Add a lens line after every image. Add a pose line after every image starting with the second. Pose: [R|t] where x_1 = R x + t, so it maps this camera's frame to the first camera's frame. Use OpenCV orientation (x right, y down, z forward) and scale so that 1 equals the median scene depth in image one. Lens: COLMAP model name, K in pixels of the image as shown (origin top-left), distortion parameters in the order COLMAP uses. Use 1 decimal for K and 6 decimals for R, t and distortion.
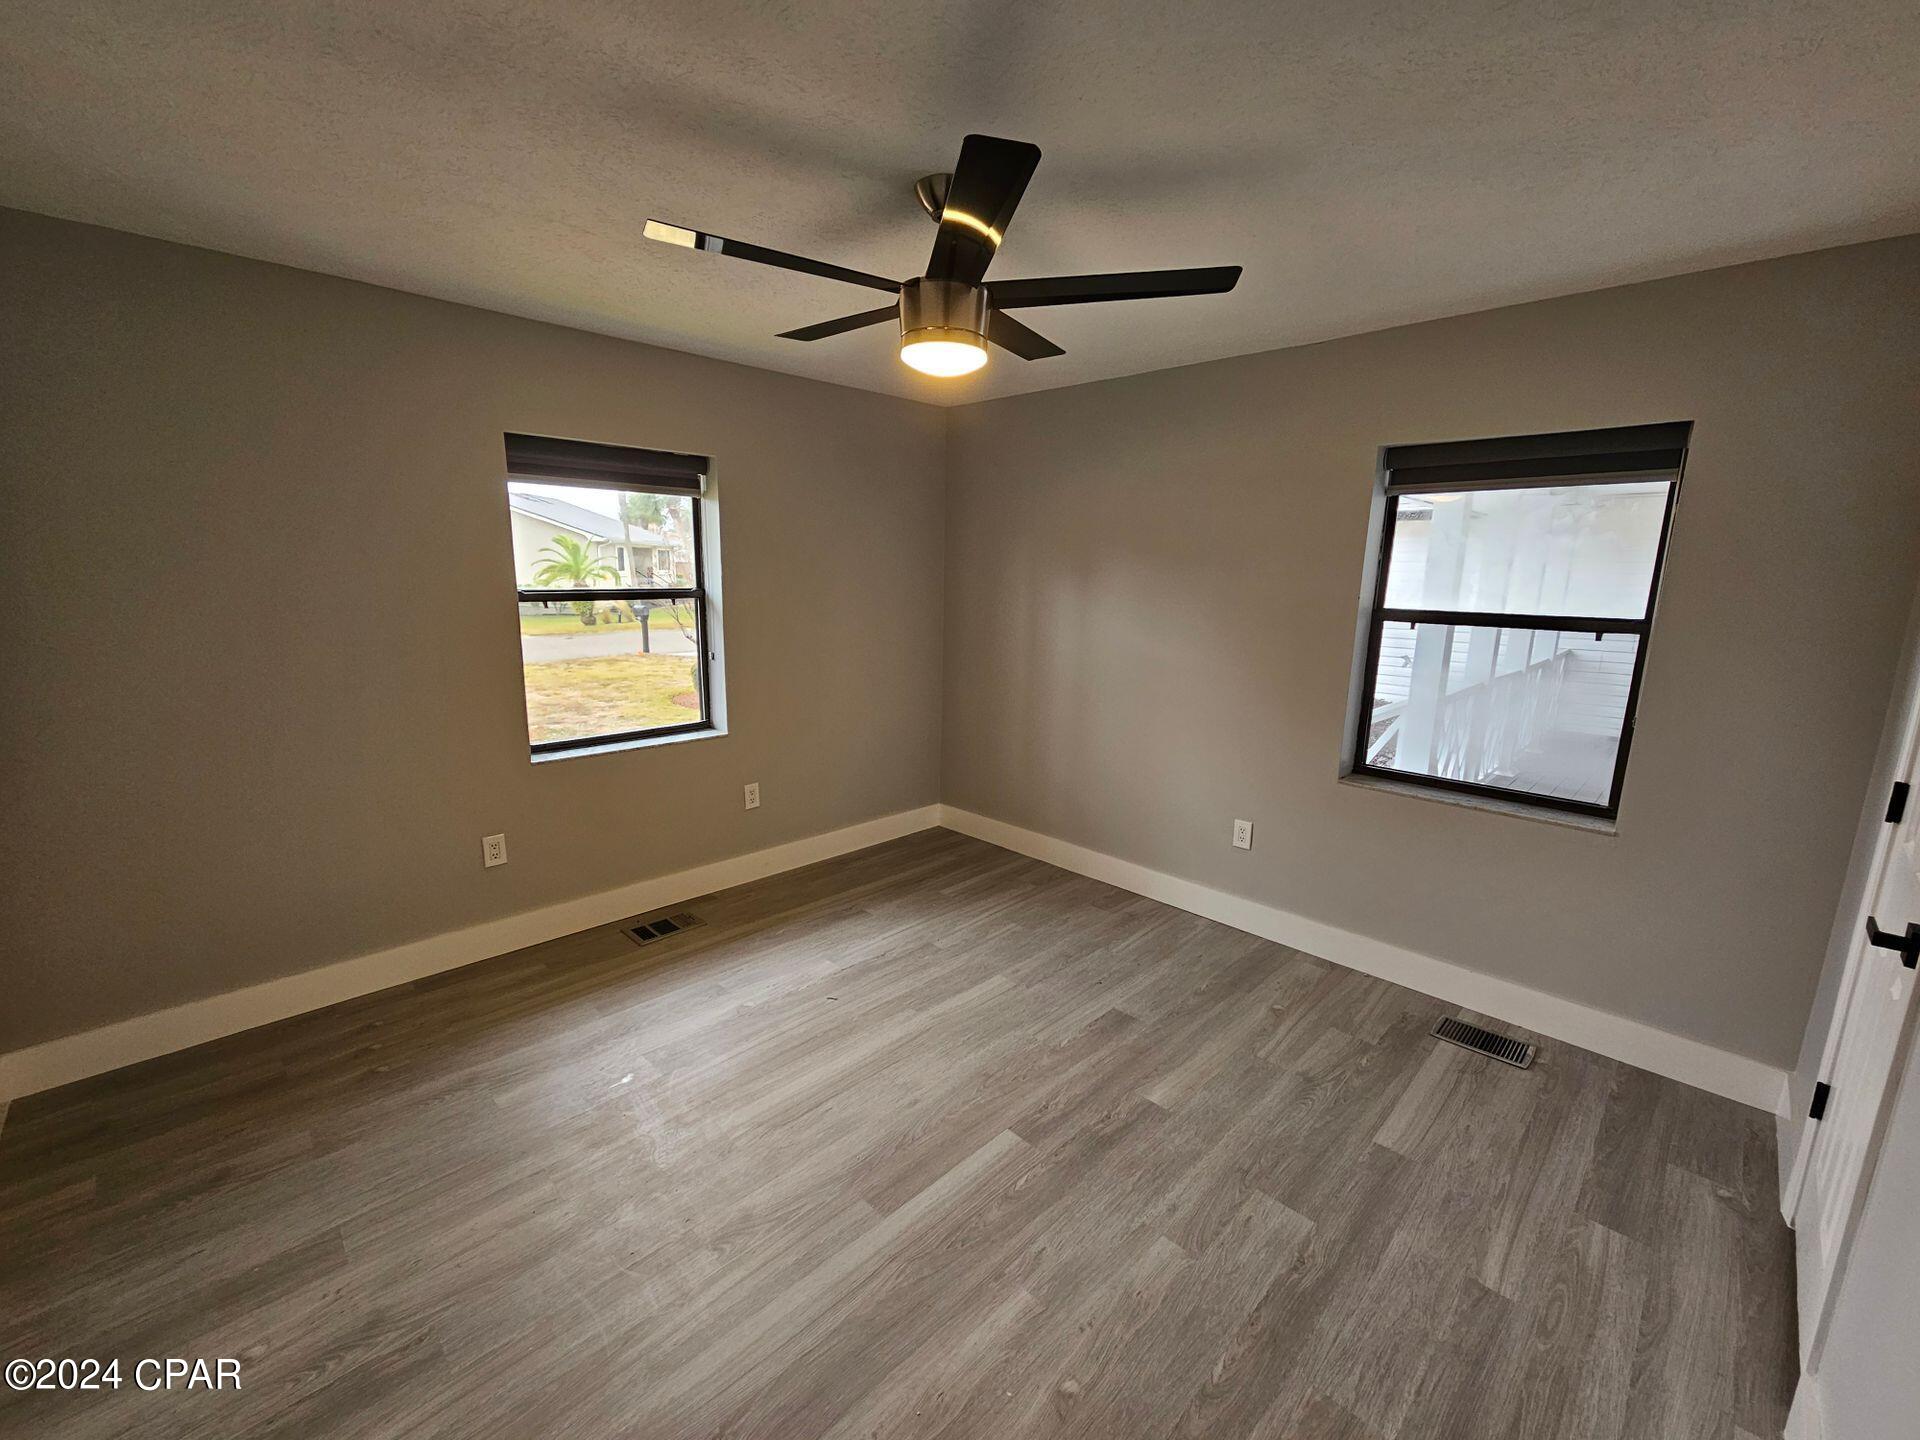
lens RADIAL K [[787.9, 0, 948.6], [0, 787.9, 729.1], [0, 0, 1]] dist [0.002174, -0.000209]
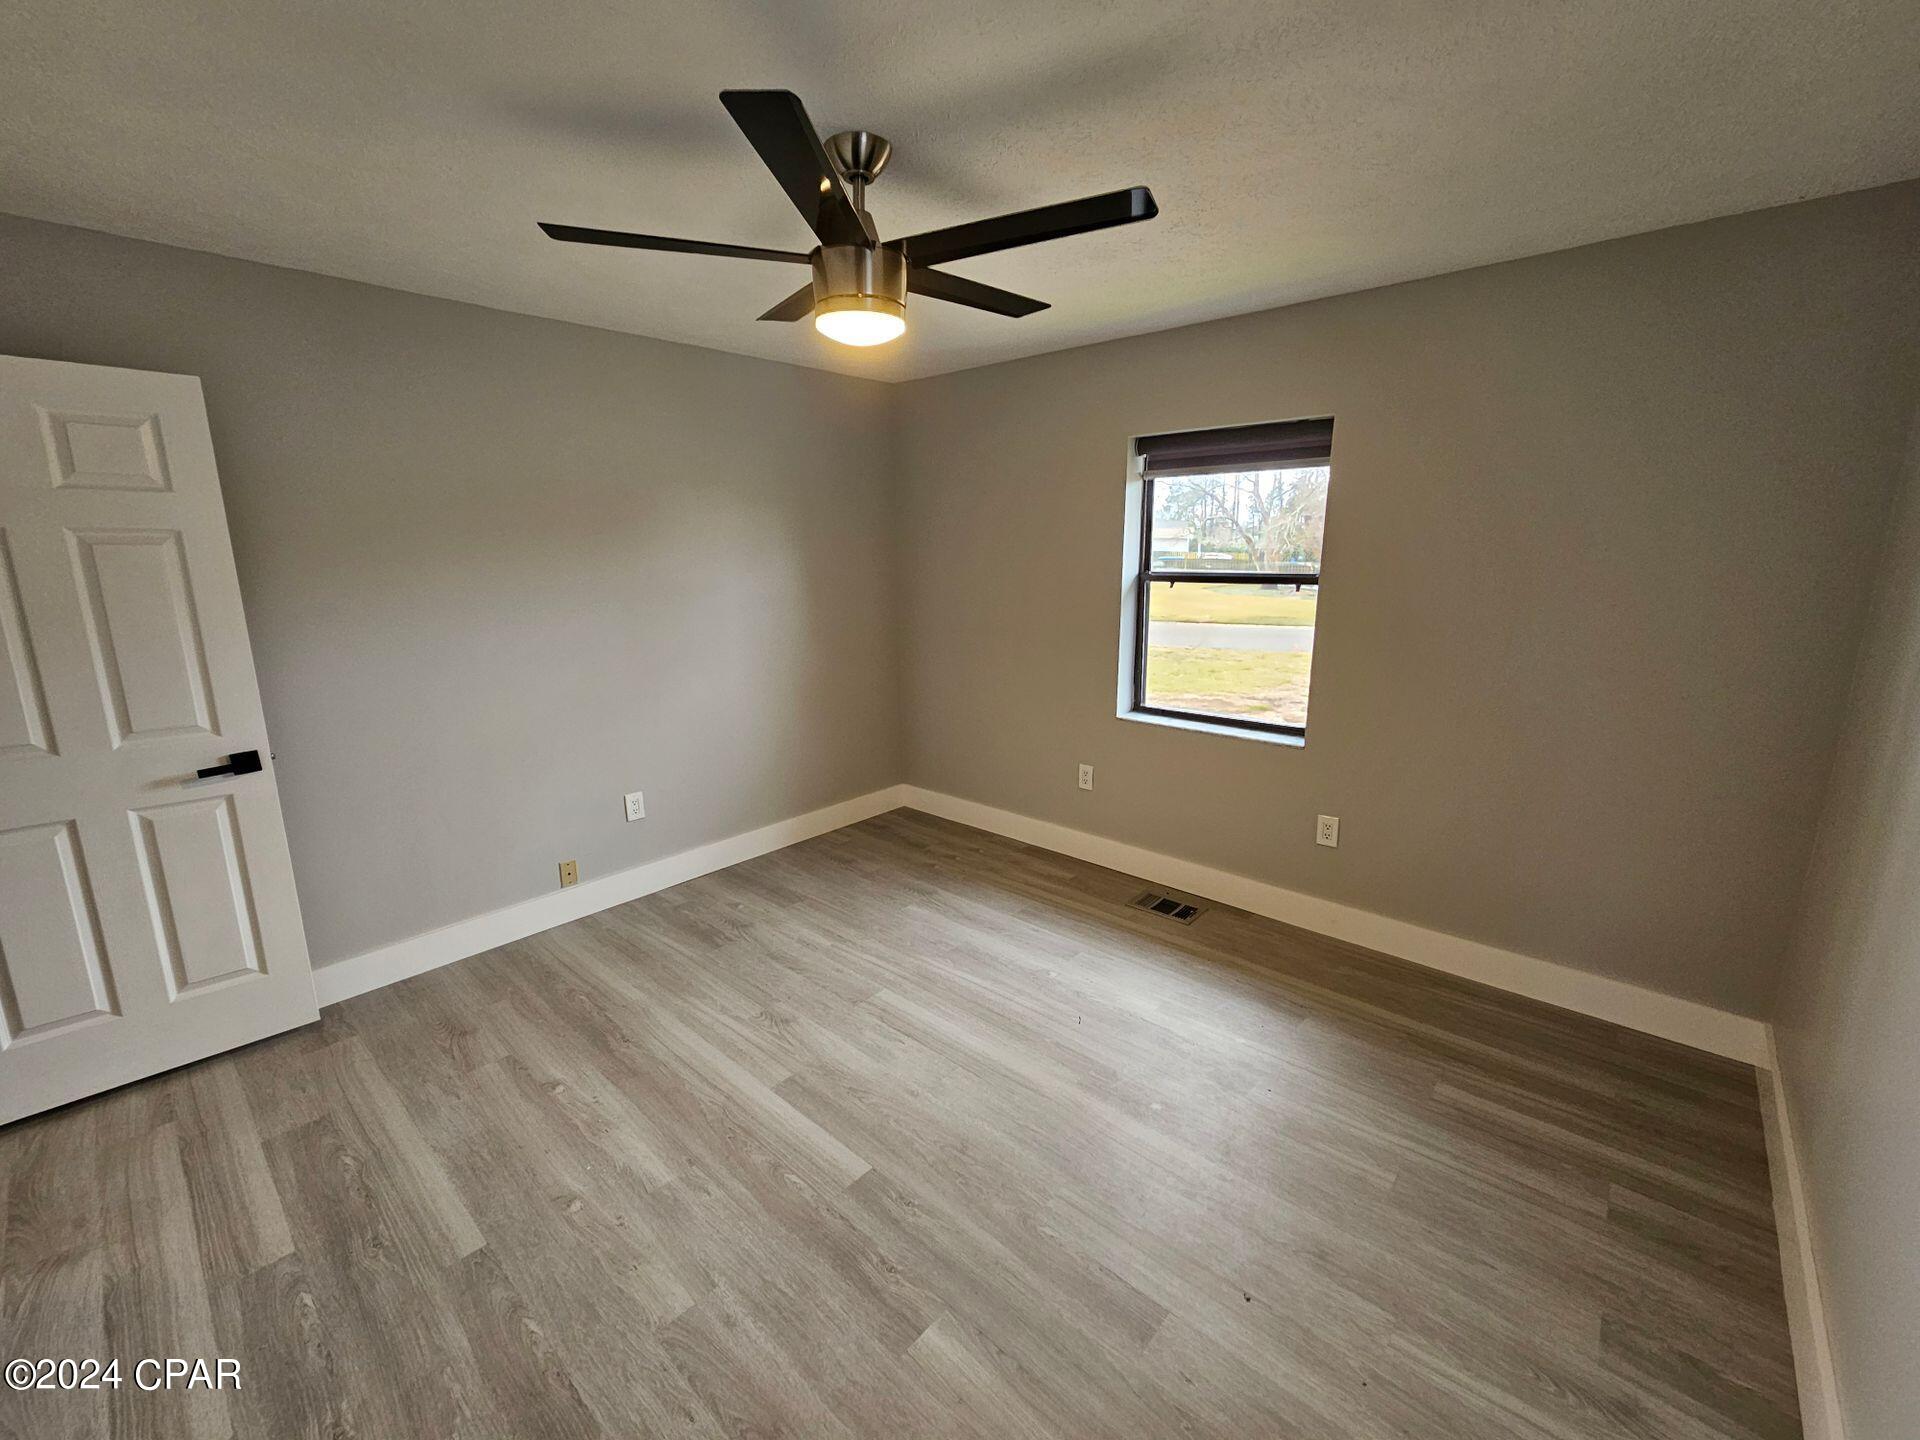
lens RADIAL K [[787.9, 0, 958.1], [0, 787.9, 719.0], [0, 0, 1]] dist [0.002174, -0.000209]
pose [[0.058630, 0.194769, -0.979095, 0.884587], [-0.197258, 0.963705, 0.179895, -0.171260], [0.978597, 0.182587, 0.094922, 0.940945]]
